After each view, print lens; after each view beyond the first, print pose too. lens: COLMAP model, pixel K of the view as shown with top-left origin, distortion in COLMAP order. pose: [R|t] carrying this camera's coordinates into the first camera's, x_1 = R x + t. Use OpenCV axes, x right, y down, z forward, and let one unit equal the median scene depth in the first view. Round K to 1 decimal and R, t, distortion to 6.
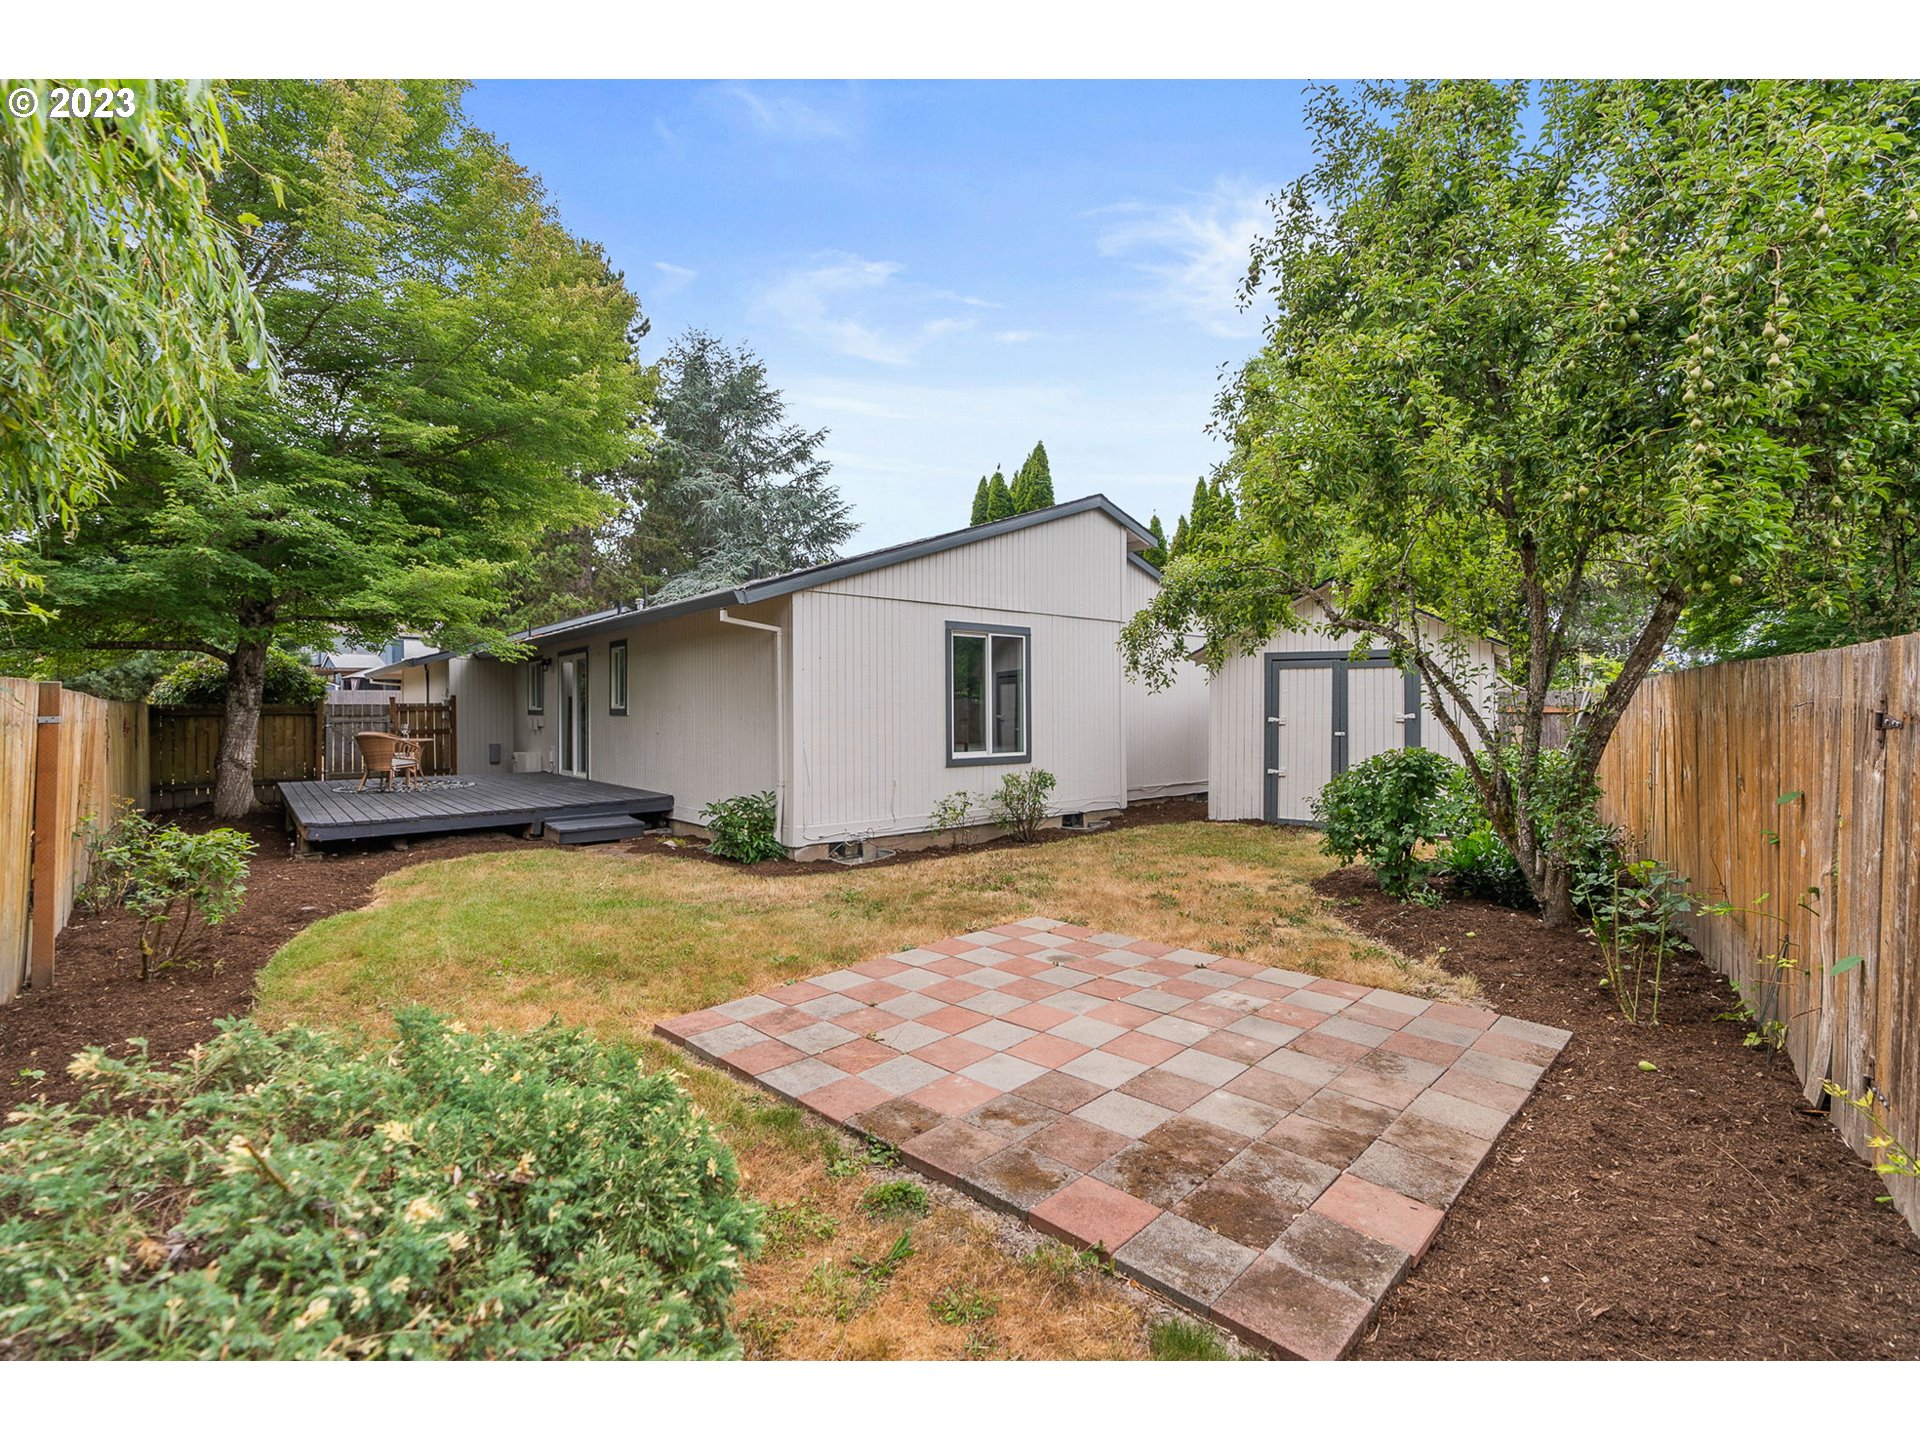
lens RADIAL K [[869.8, 0, 978.4], [0, 869.8, 714.3], [0, 0, 1]] dist [-0.001157, 0.000281]
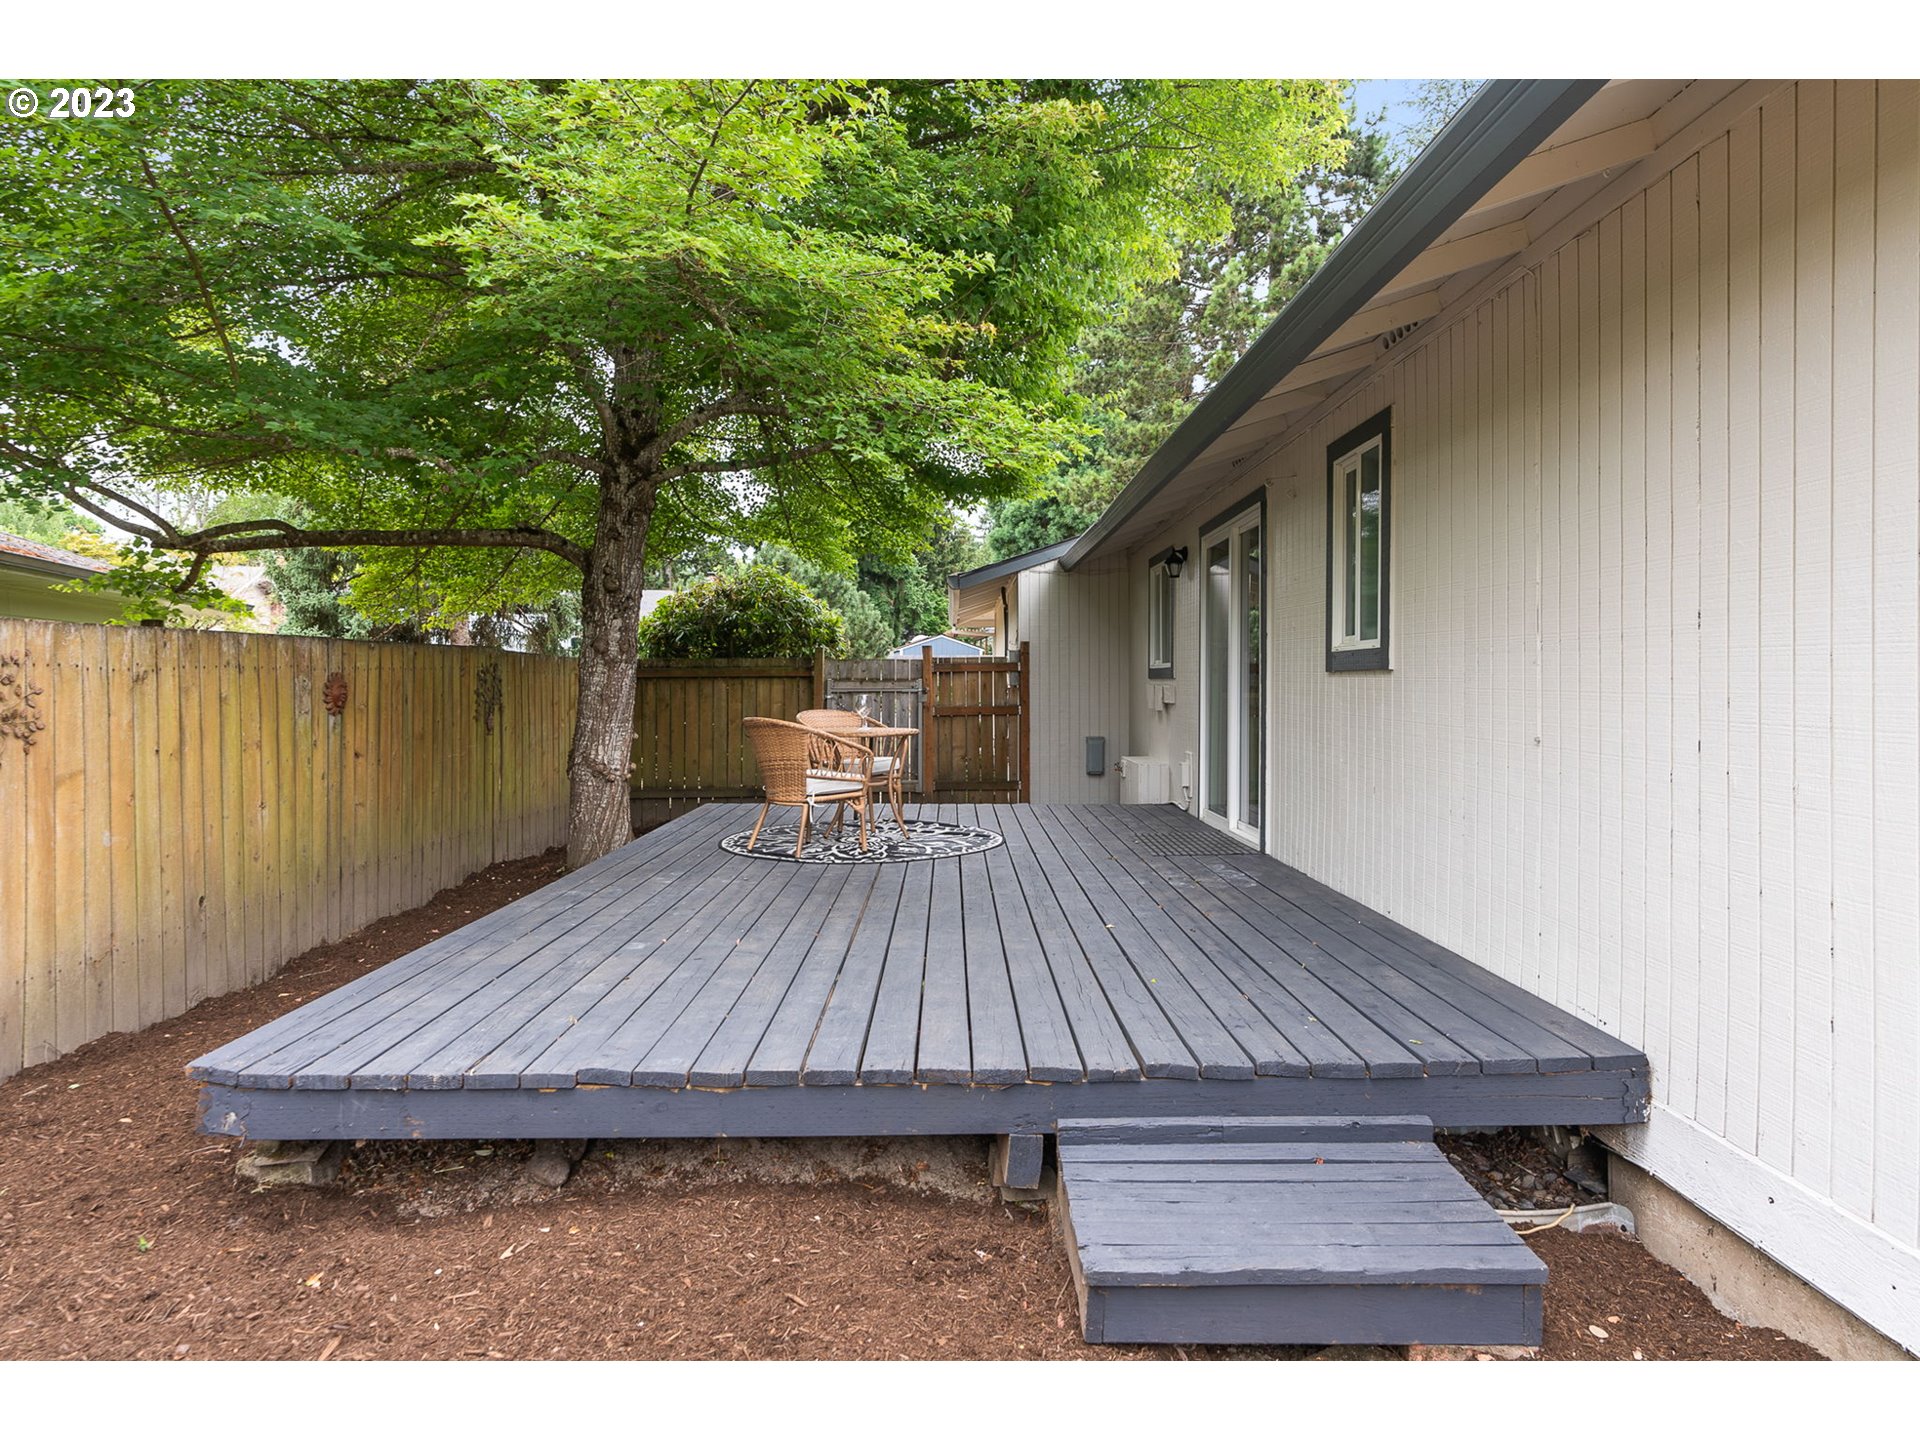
lens RADIAL K [[1117.6, 0, 973.5], [0, 1117.6, 685.4], [0, 0, 1]] dist [0.004426, 0.000293]
pose [[0.773020, 0.002028, -0.634378, -0.220981], [-0.003104, 0.999995, -0.000585, 0.005281], [0.634374, 0.002421, 0.773023, 0.504097]]
